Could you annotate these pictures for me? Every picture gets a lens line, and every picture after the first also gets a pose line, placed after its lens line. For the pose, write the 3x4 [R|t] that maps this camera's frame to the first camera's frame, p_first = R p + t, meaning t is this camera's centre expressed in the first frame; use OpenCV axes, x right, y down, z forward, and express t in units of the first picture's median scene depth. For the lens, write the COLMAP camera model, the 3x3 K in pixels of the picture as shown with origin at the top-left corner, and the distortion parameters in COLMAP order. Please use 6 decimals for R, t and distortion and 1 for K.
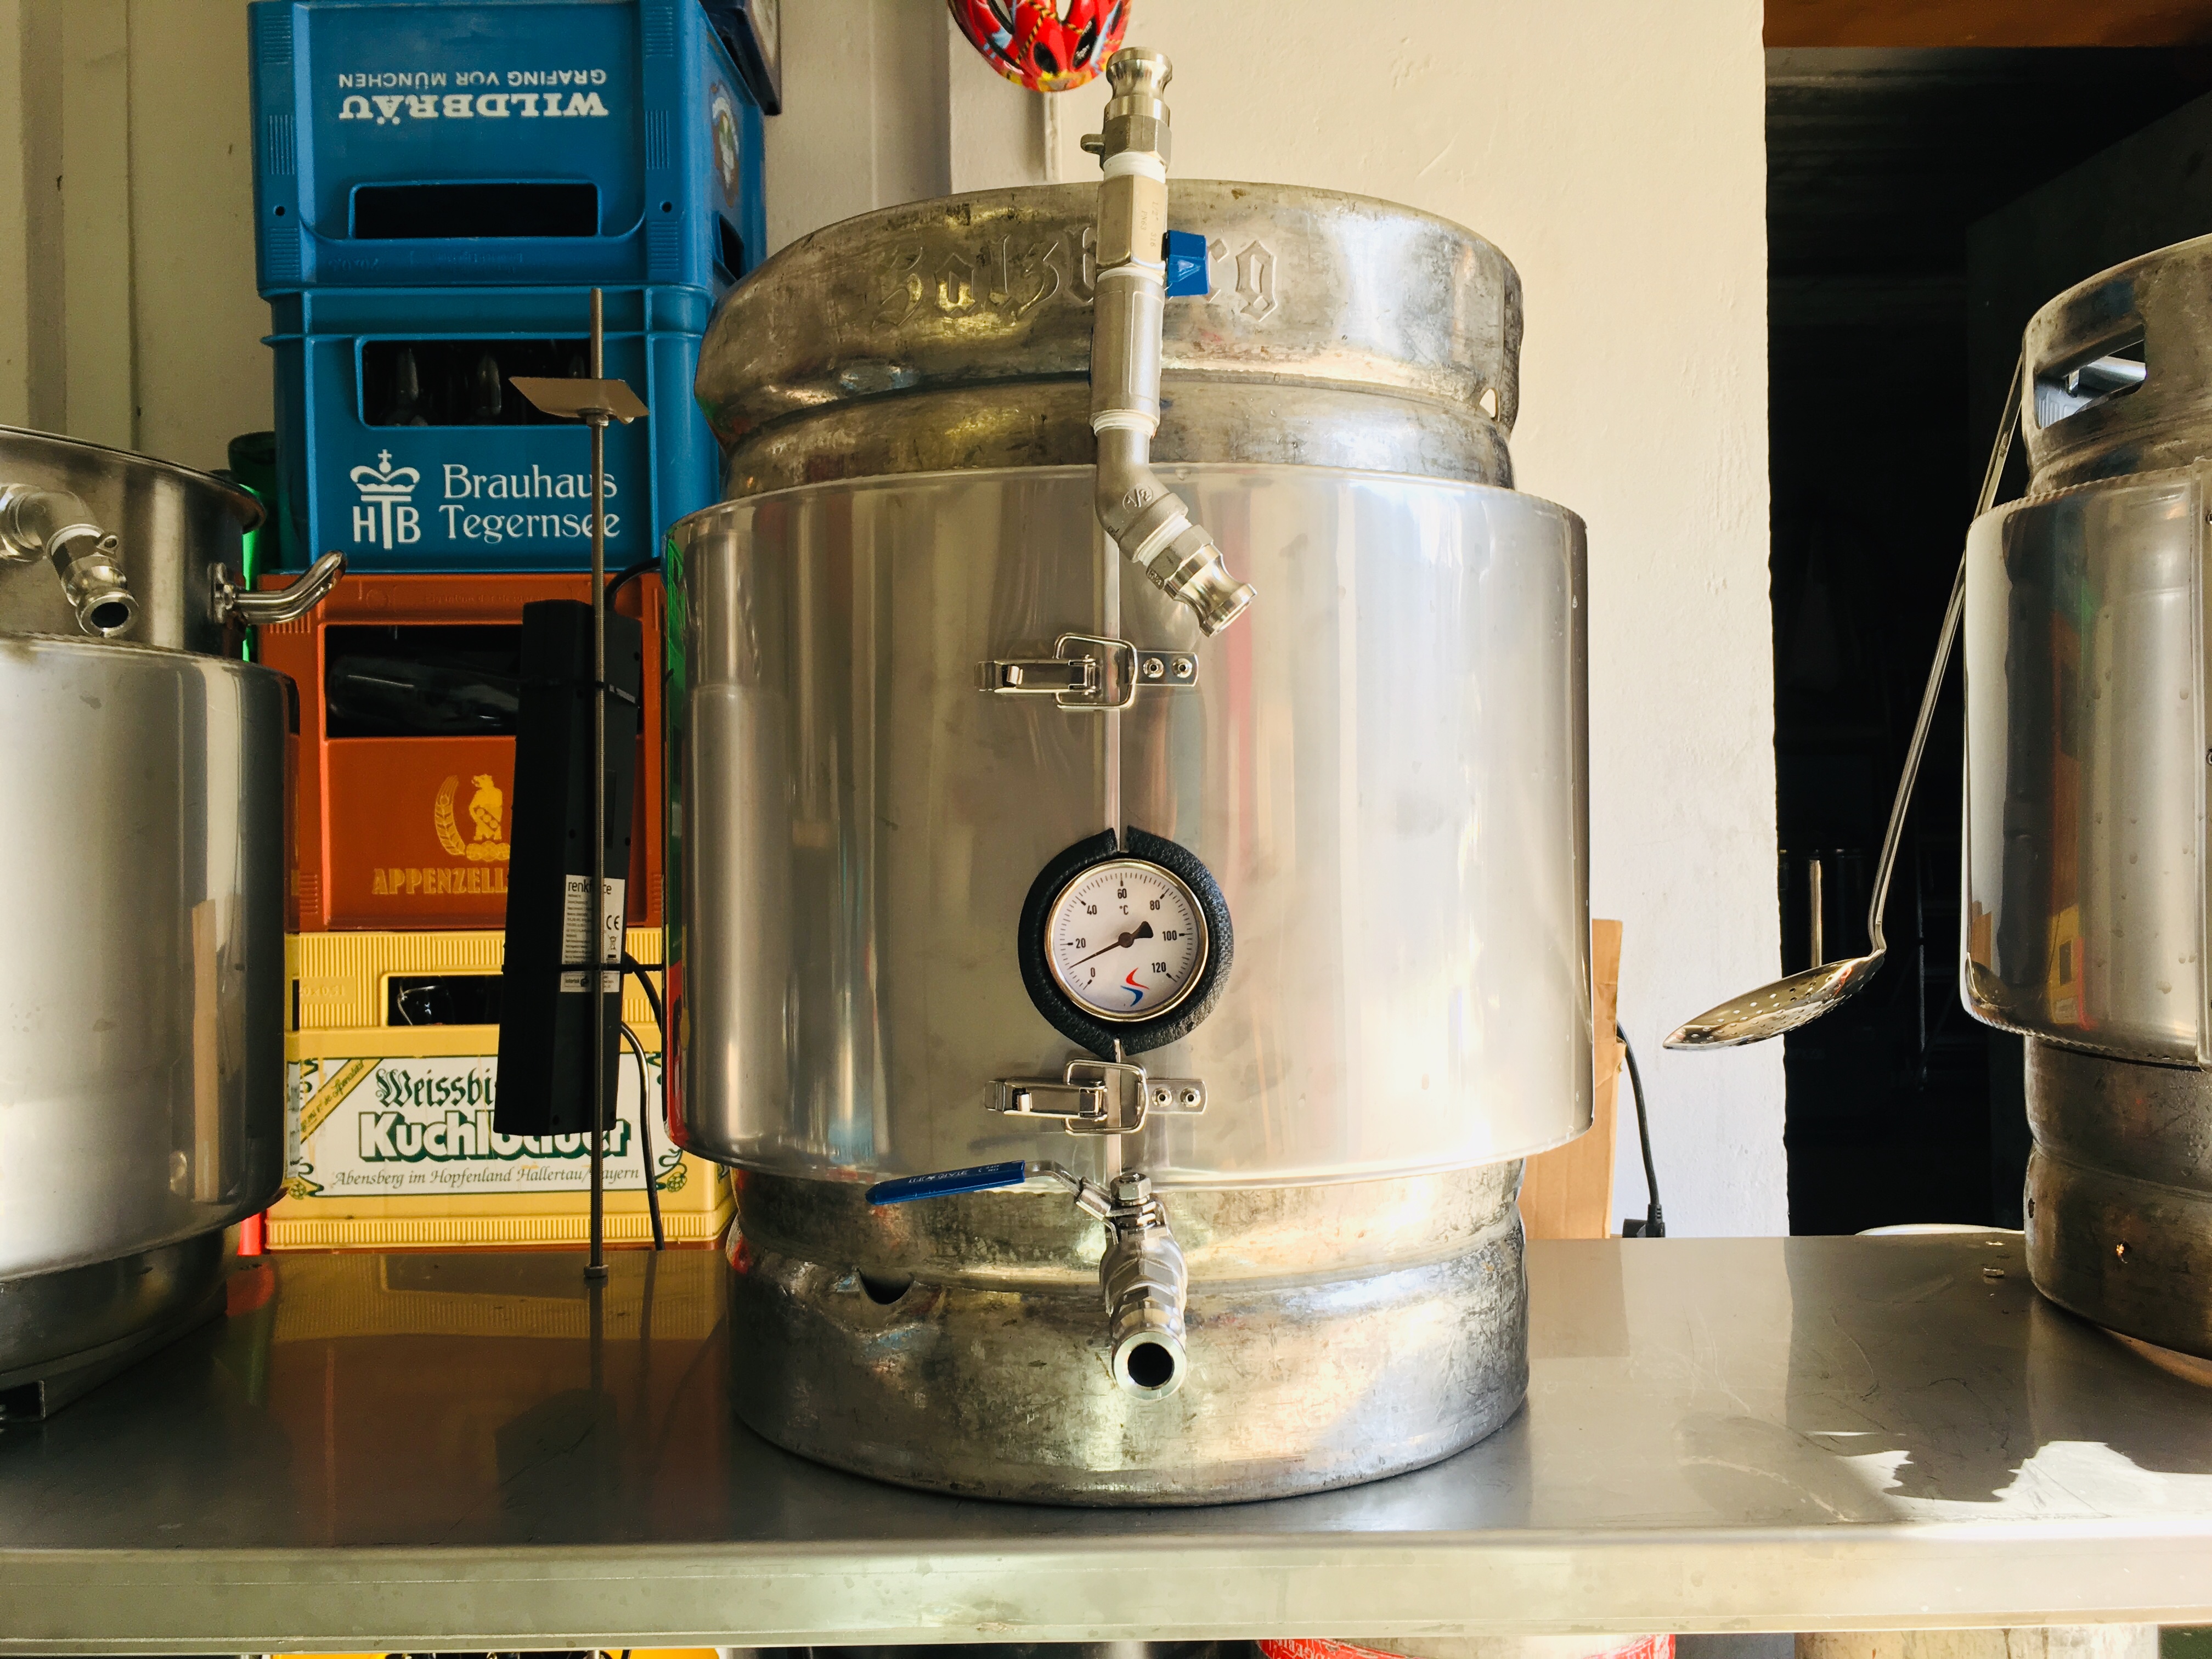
lens RADIAL K [[1889.1, 0, 1095.8], [0, 1889.1, 821.9], [0, 0, 1]] dist [0.072792, -0.082164]
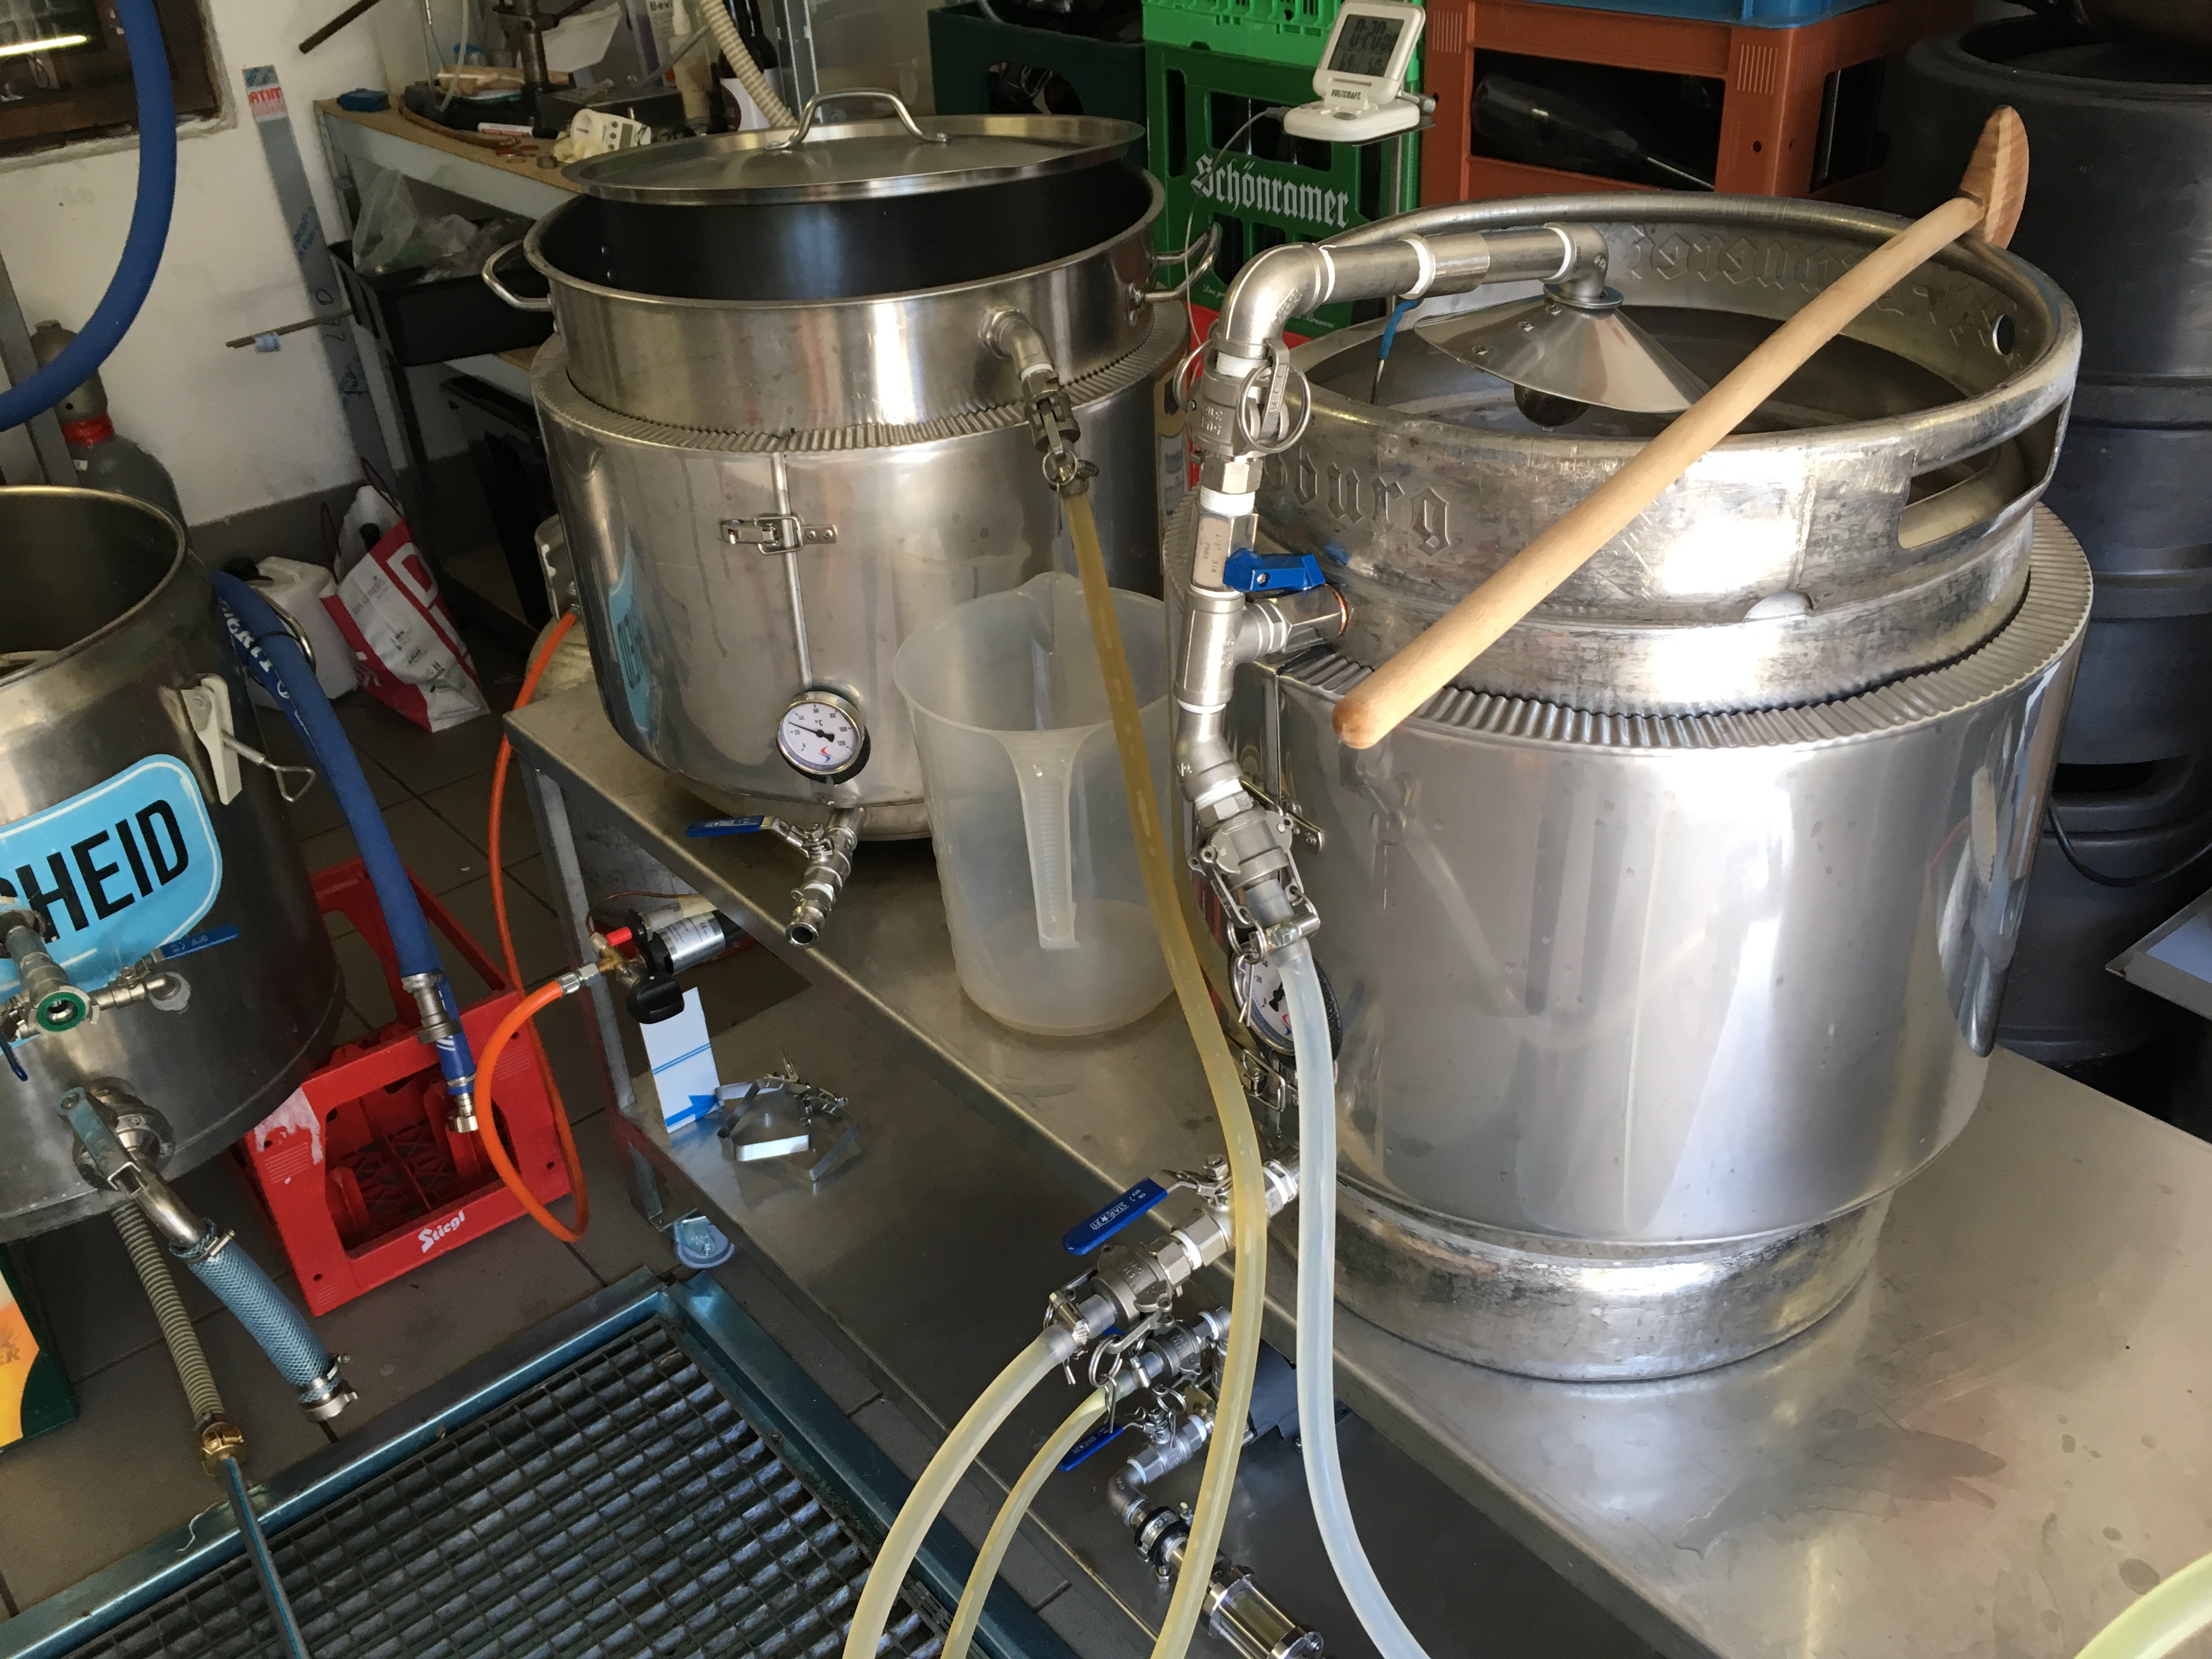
lens RADIAL K [[1889.1, 0, 1095.8], [0, 1889.1, 821.9], [0, 0, 1]] dist [0.072792, -0.082164]
pose [[0.639587, 0.385229, -0.665227, 0.321761], [0.045923, 0.844678, 0.533301, -0.315085], [0.767346, -0.371641, 0.522555, 0.111927]]
